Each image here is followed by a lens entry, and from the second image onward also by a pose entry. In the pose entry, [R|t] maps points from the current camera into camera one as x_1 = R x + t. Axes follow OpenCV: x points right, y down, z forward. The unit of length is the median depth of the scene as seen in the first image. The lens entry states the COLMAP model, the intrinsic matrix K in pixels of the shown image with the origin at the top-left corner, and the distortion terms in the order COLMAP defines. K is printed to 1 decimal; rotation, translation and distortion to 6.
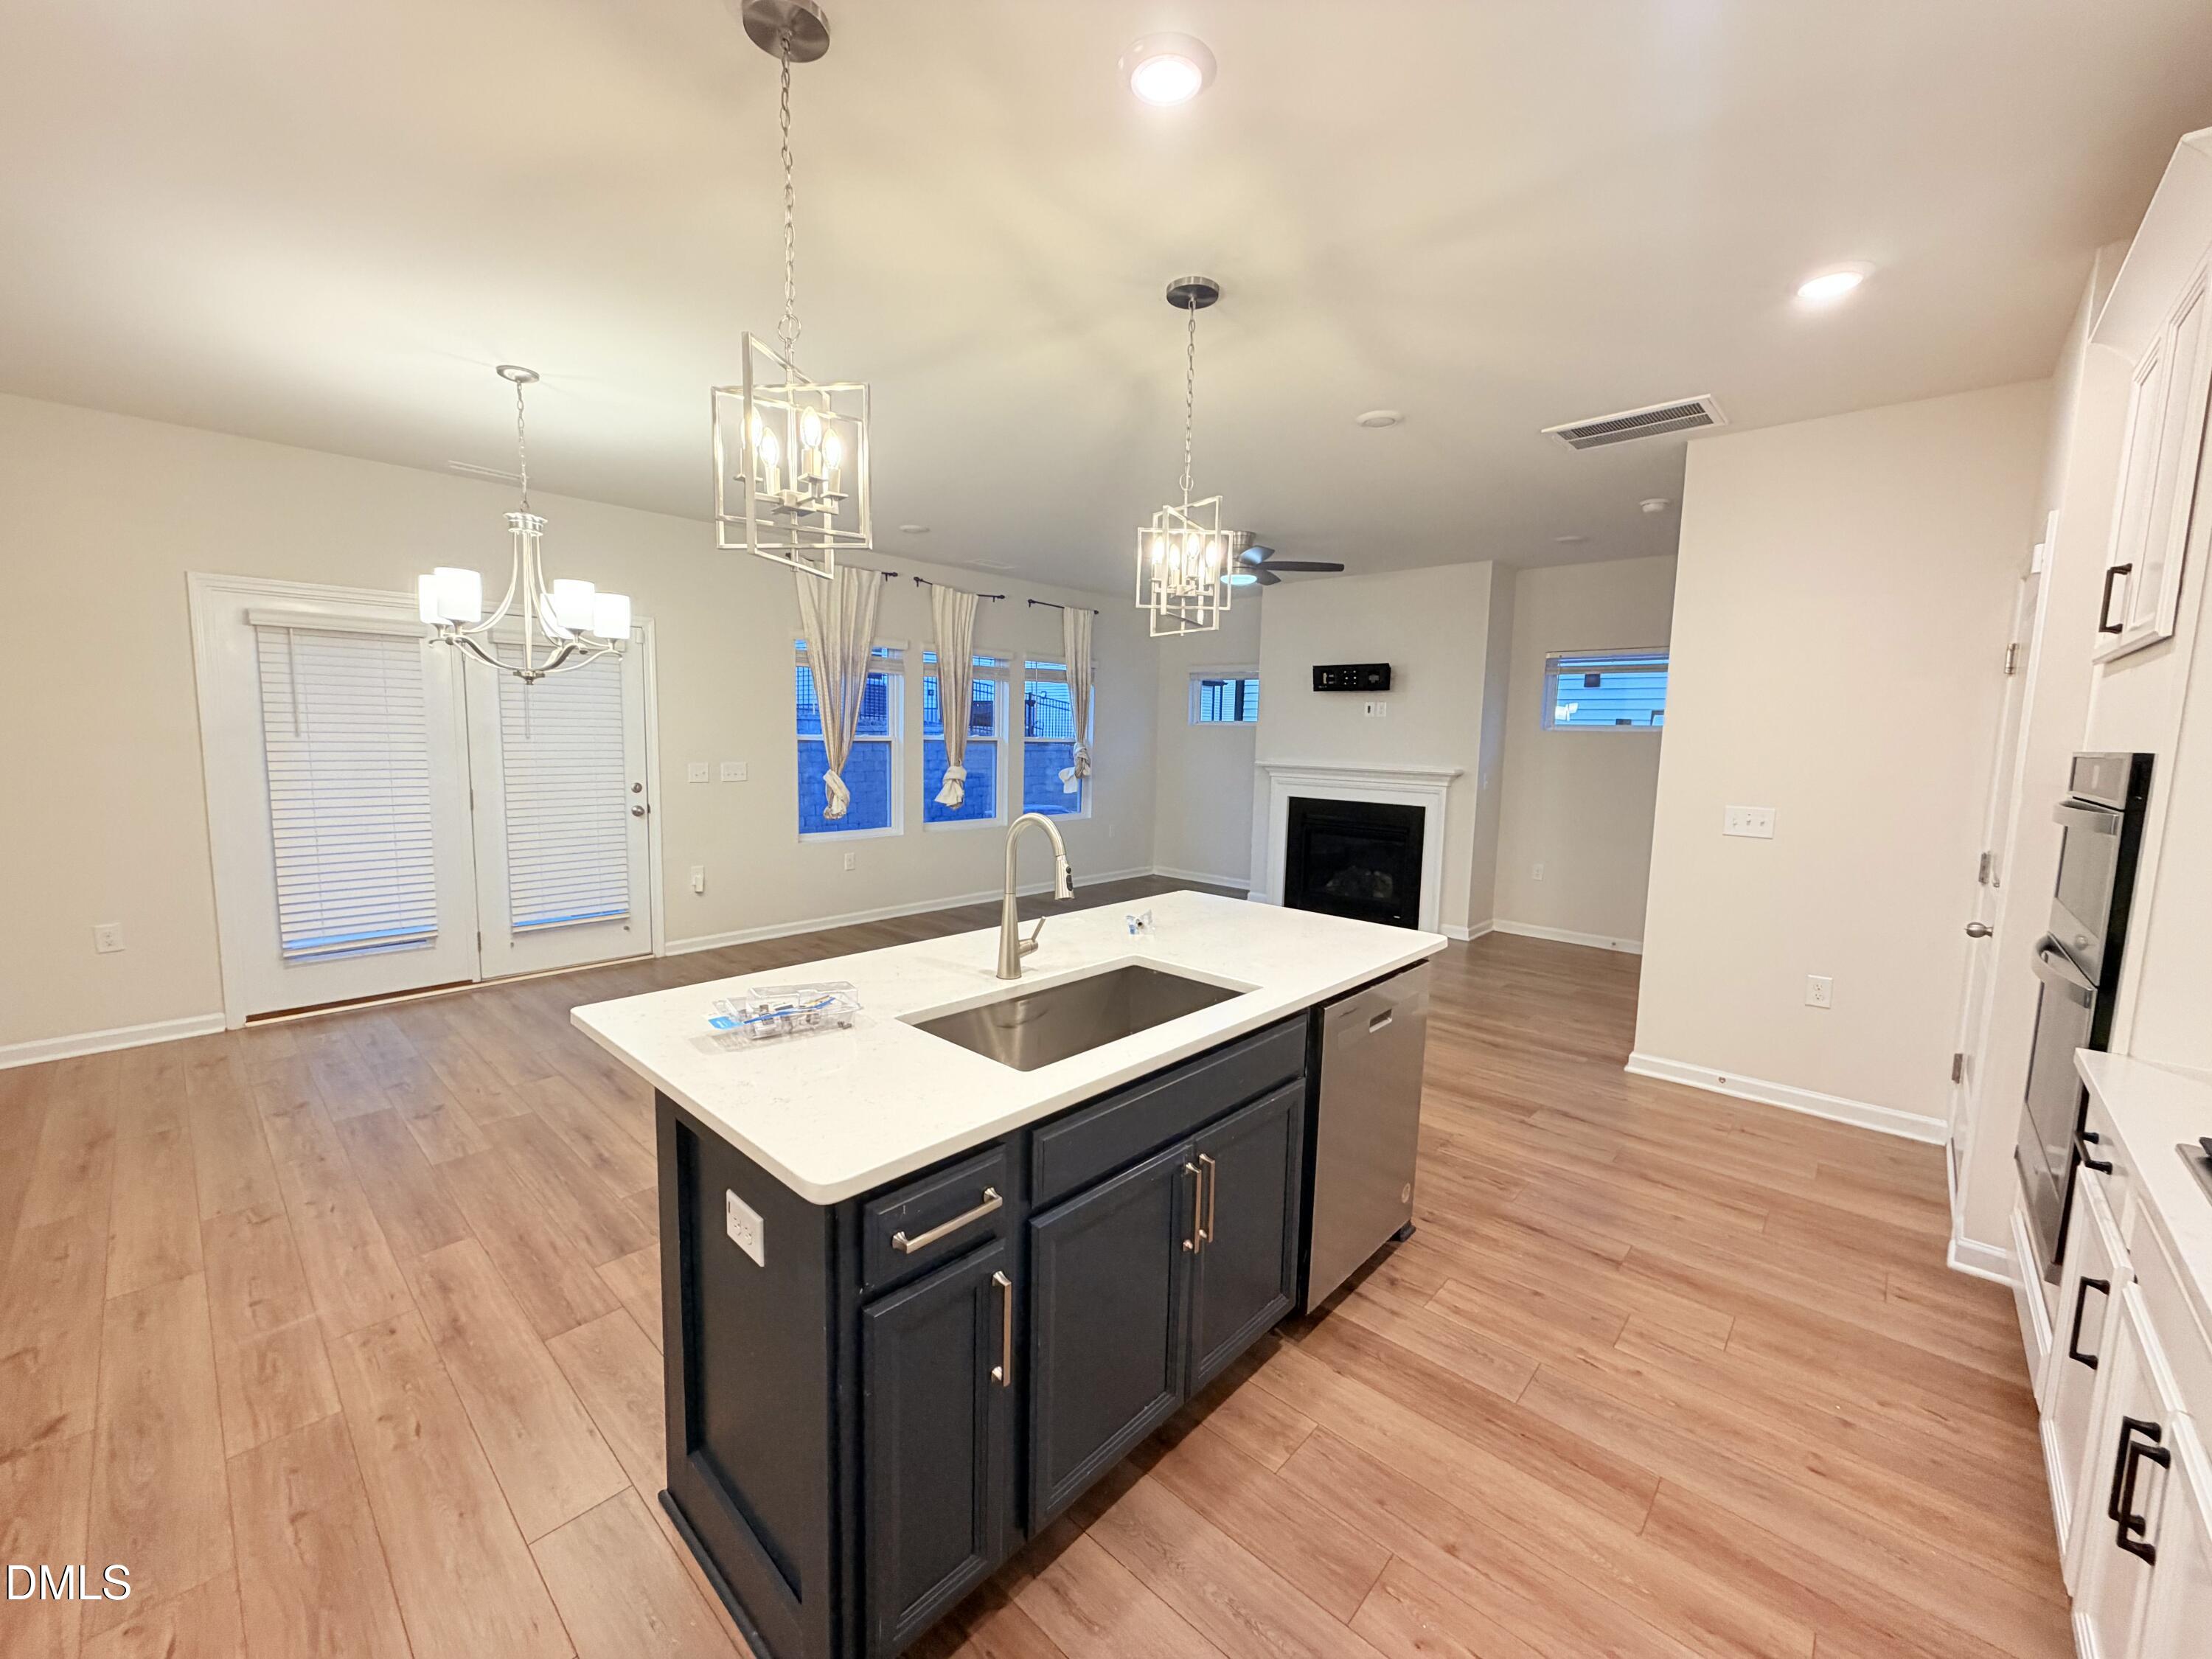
lens RADIAL K [[879.9, 0, 1106.0], [0, 879.9, 829.5], [0, 0, 1]] dist [-0.000425, -0.000057]
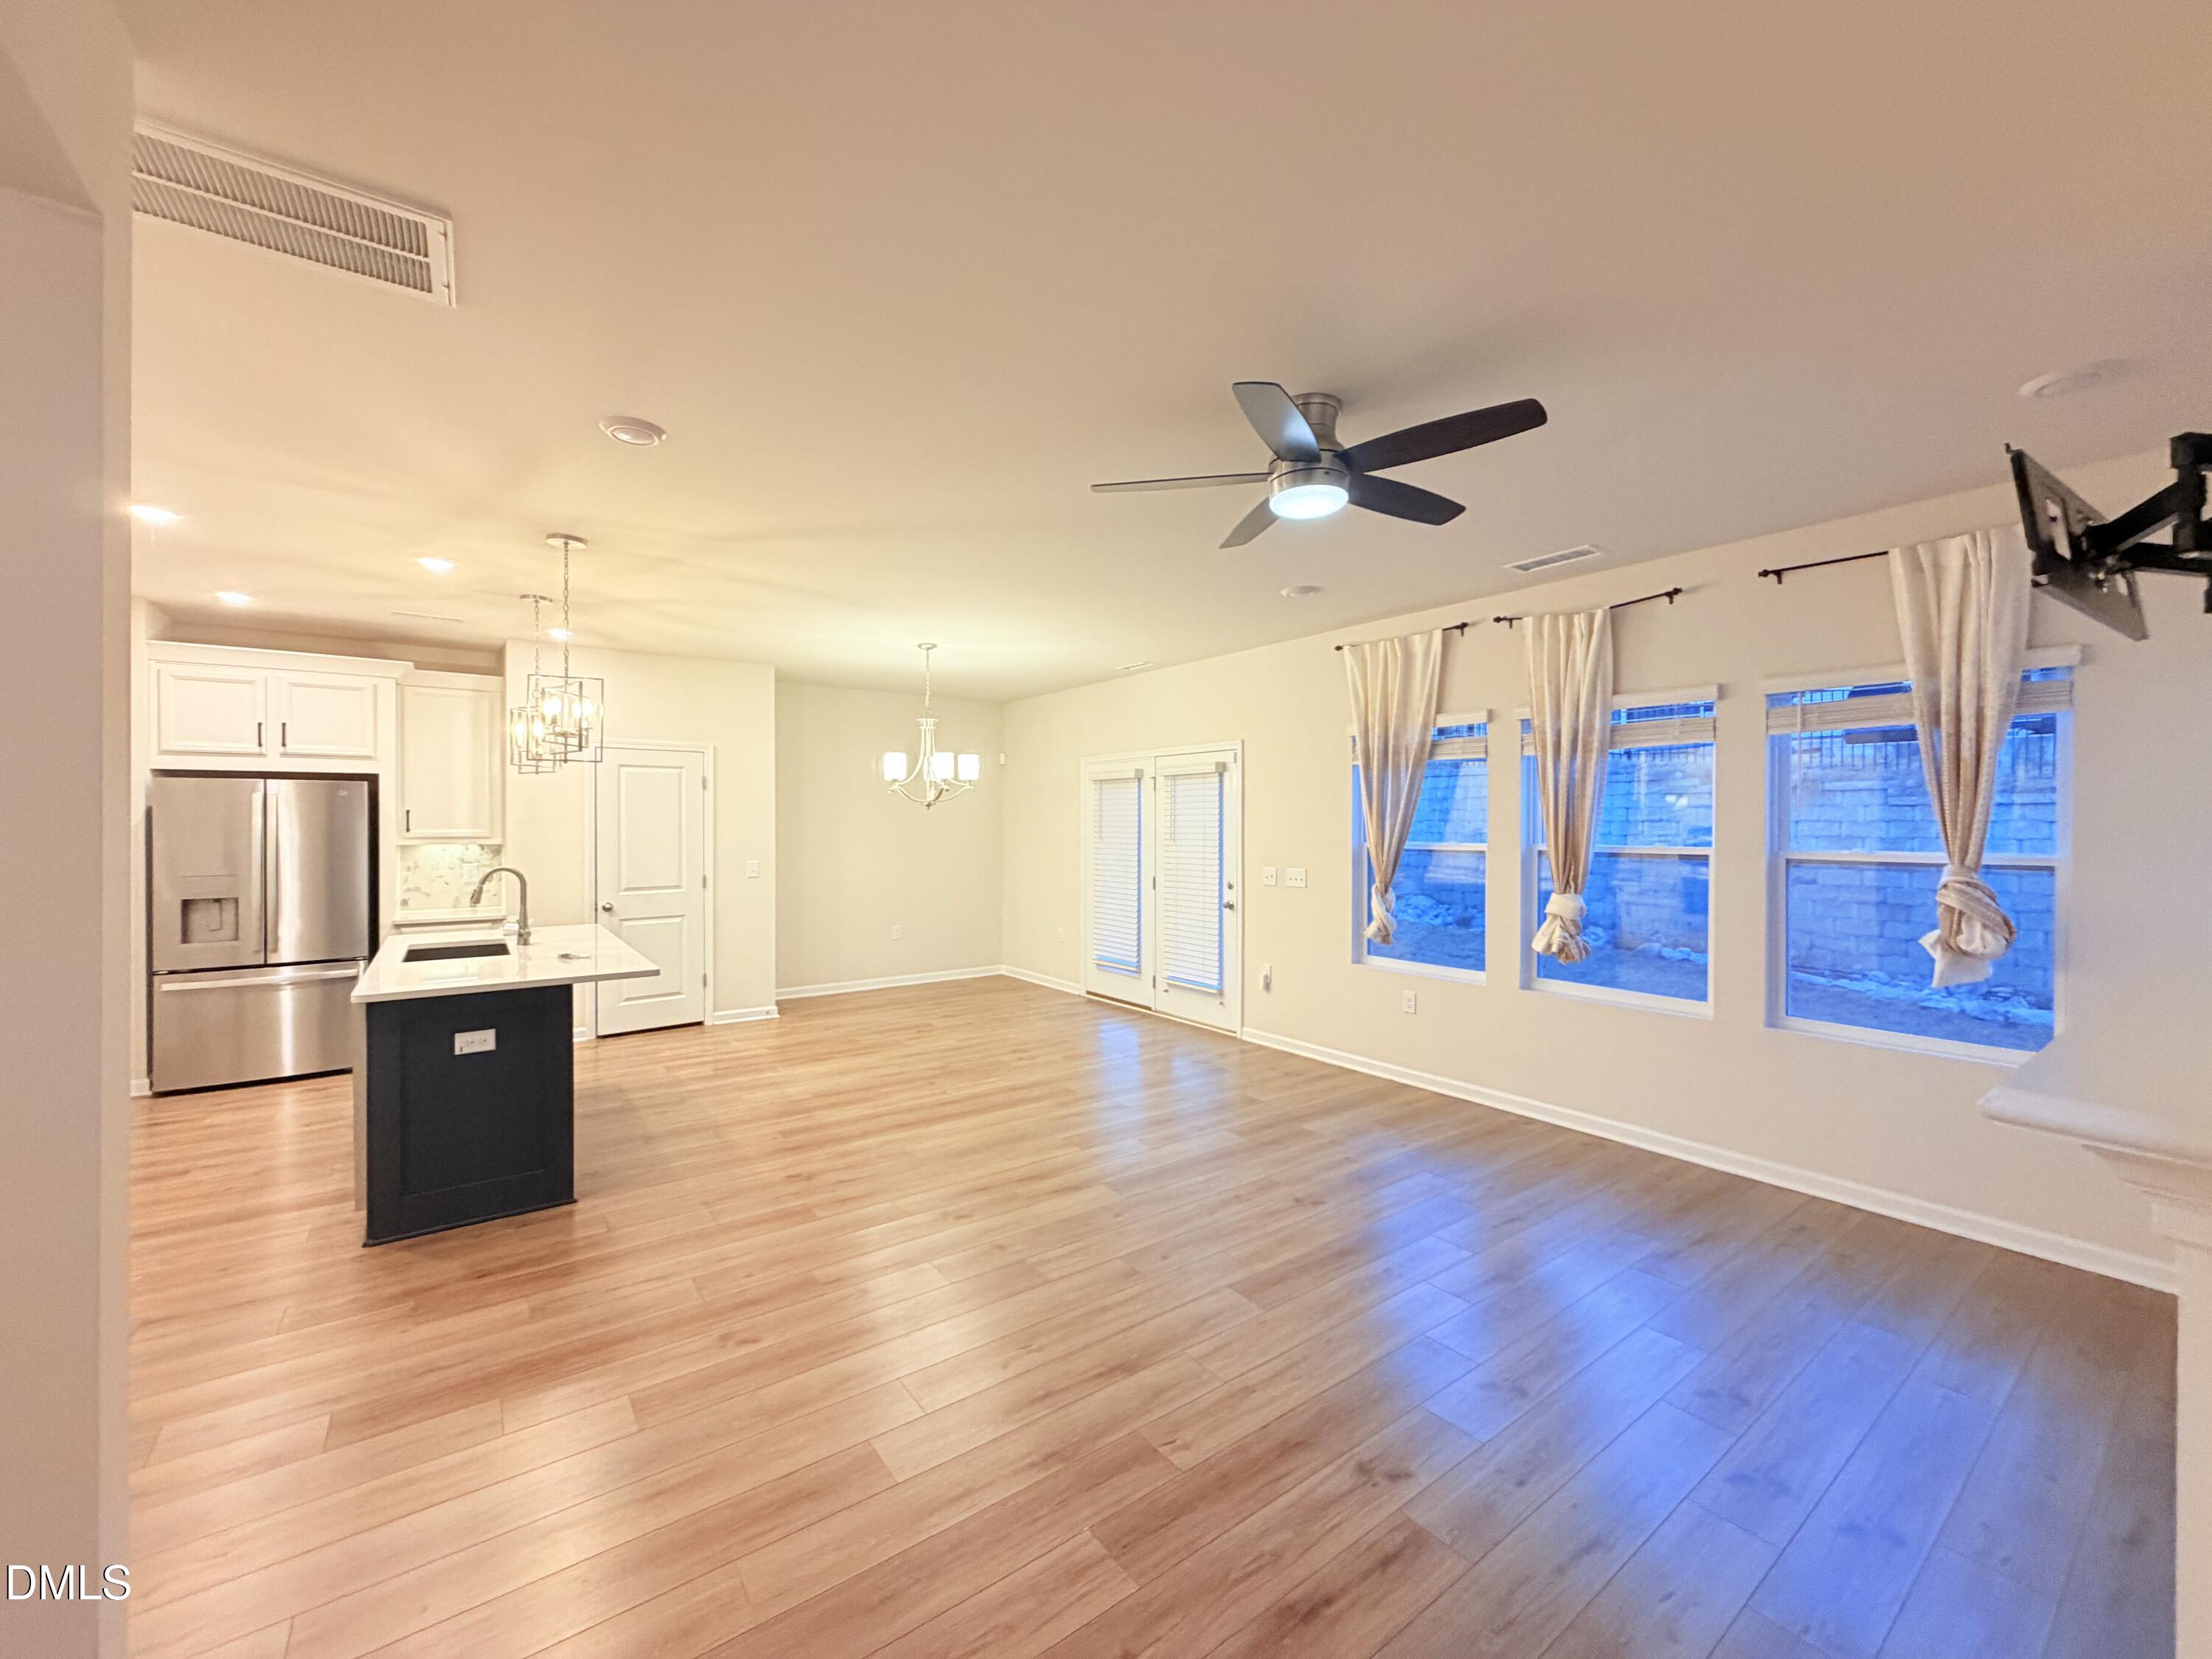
lens RADIAL K [[879.9, 0, 1106.0], [0, 879.9, 829.5], [0, 0, 1]] dist [-0.000425, -0.000057]
pose [[-0.189797, -0.016156, -0.981690, 0.854920], [-0.118000, 0.992993, 0.006472, -0.143763], [0.974707, 0.117068, -0.190374, 1.370000]]
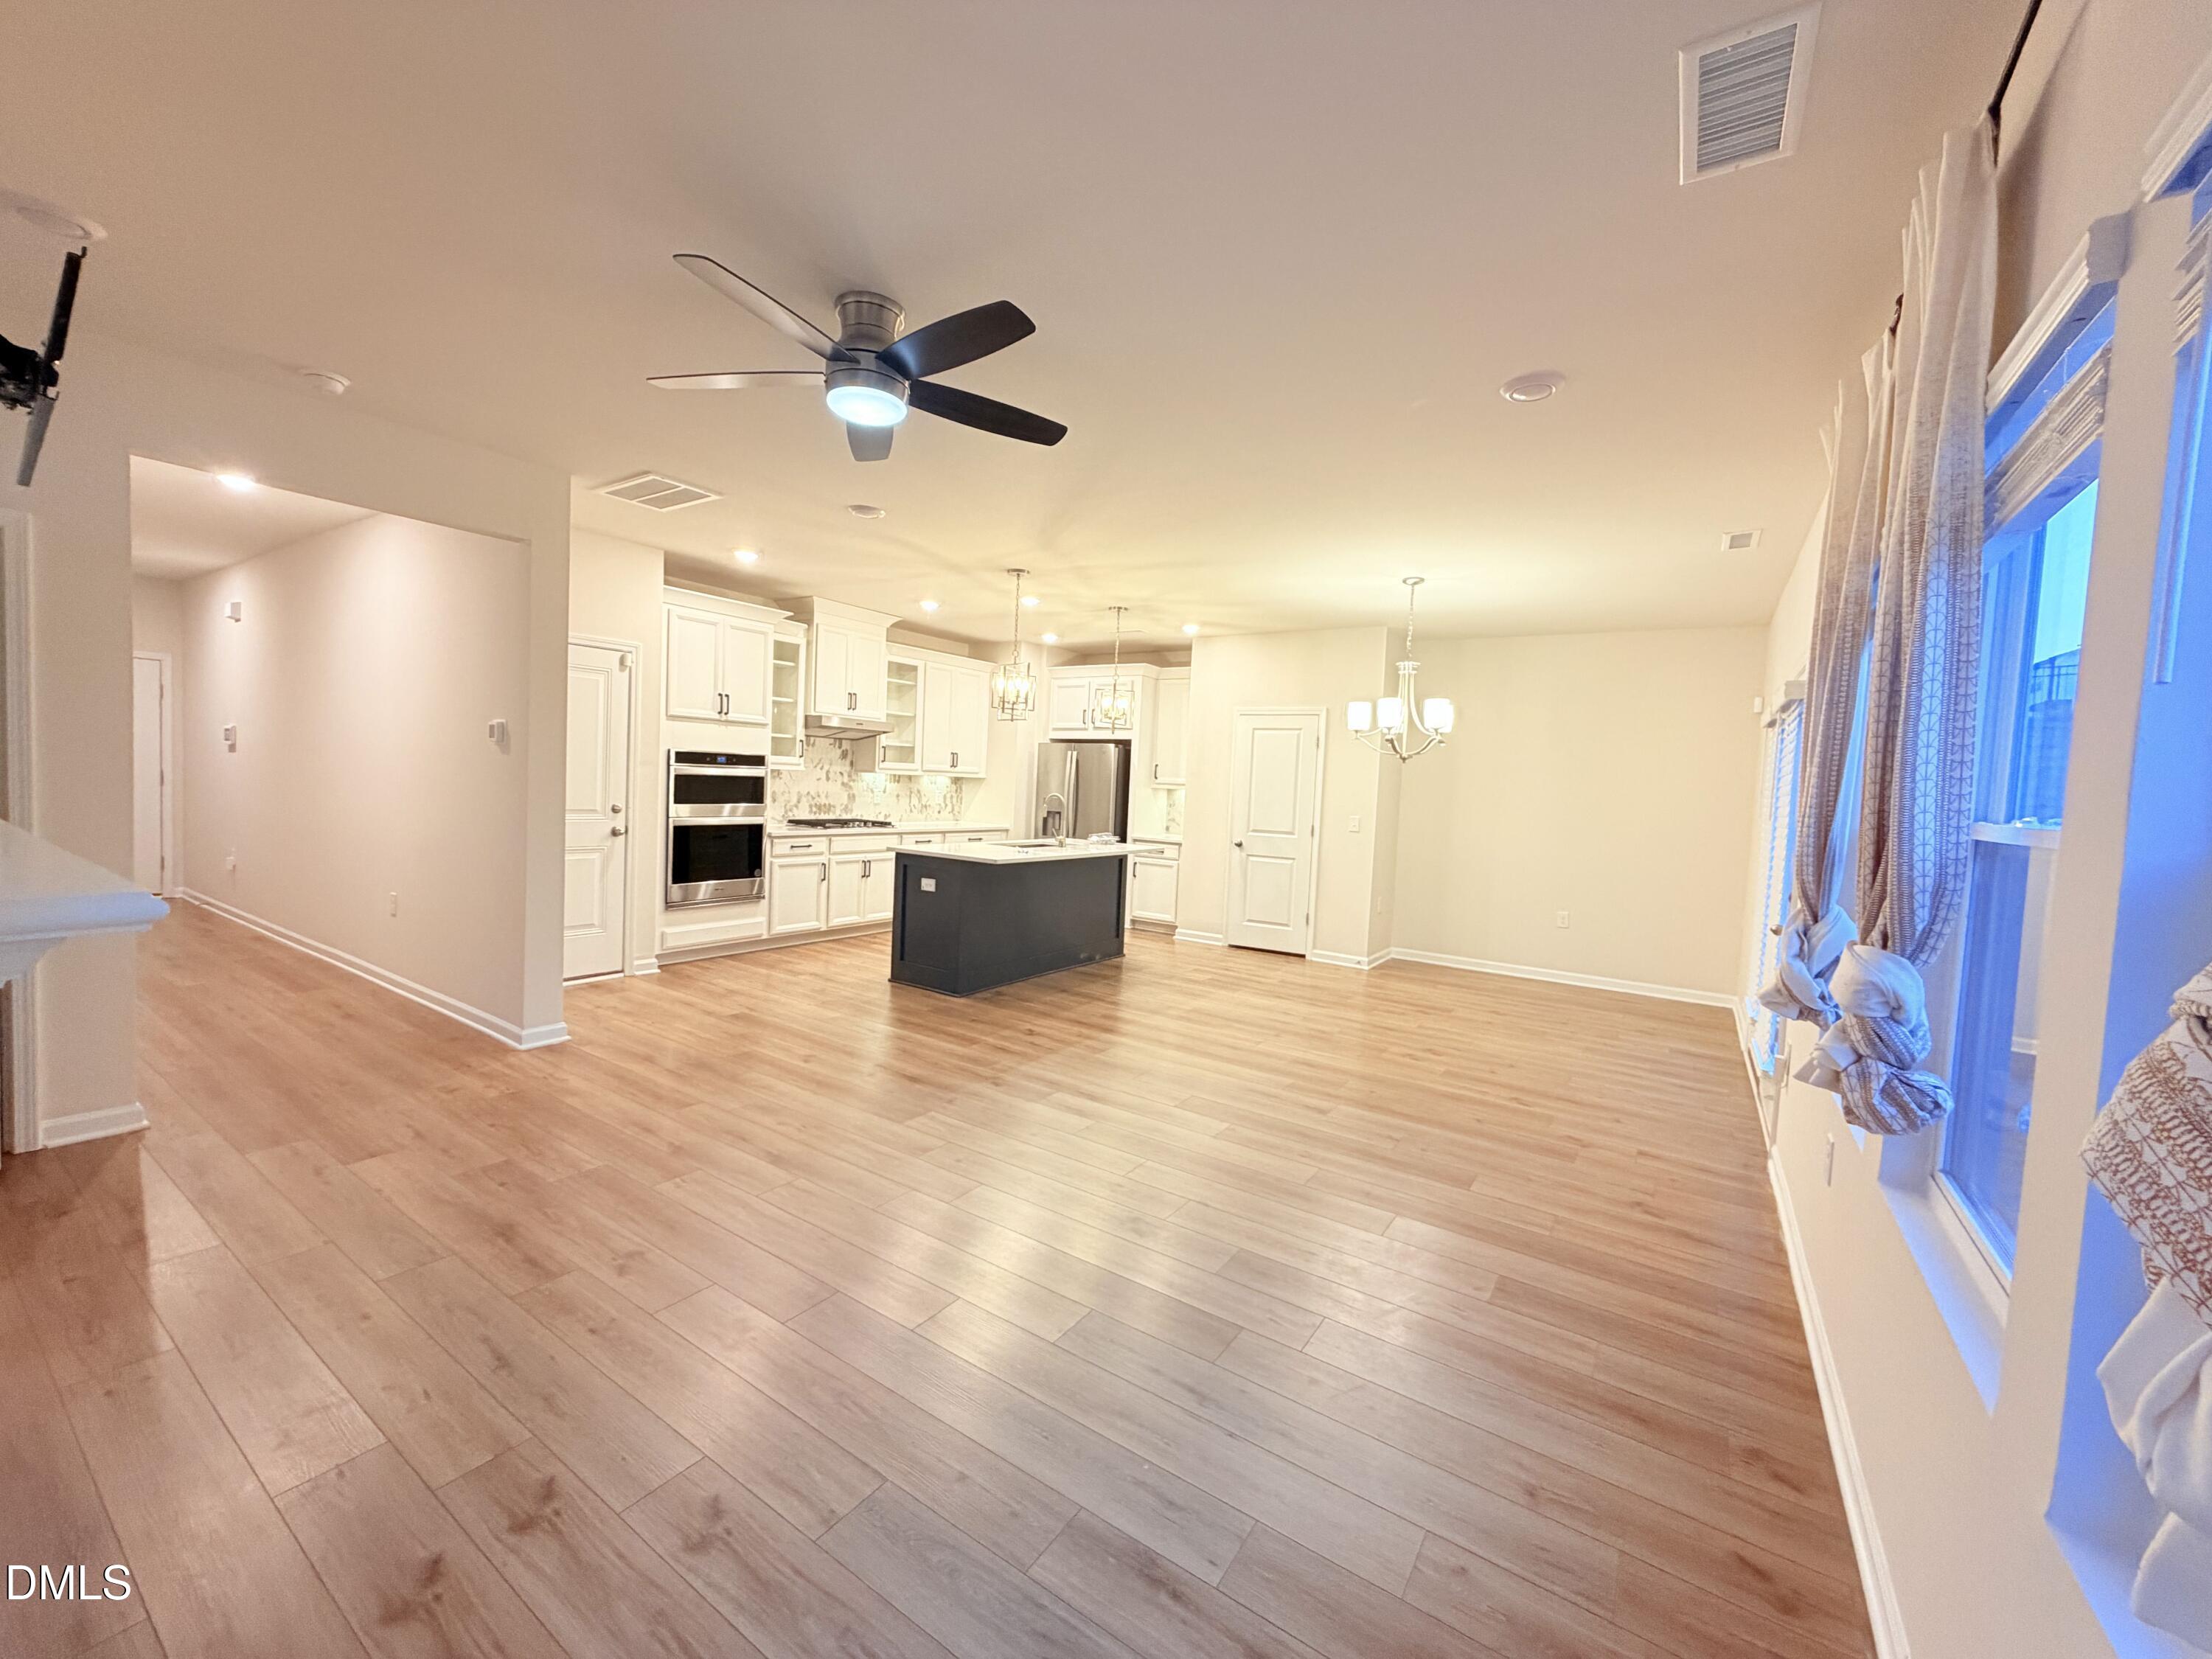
lens RADIAL K [[887.7, 0, 1106.0], [0, 887.7, 829.5], [0, 0, 1]] dist [0.002938, 0.000129]
pose [[-0.986645, -0.059594, -0.151589, 0.096020], [-0.084560, 0.982830, 0.163999, -0.217867], [0.139213, 0.174627, -0.974744, 2.076514]]
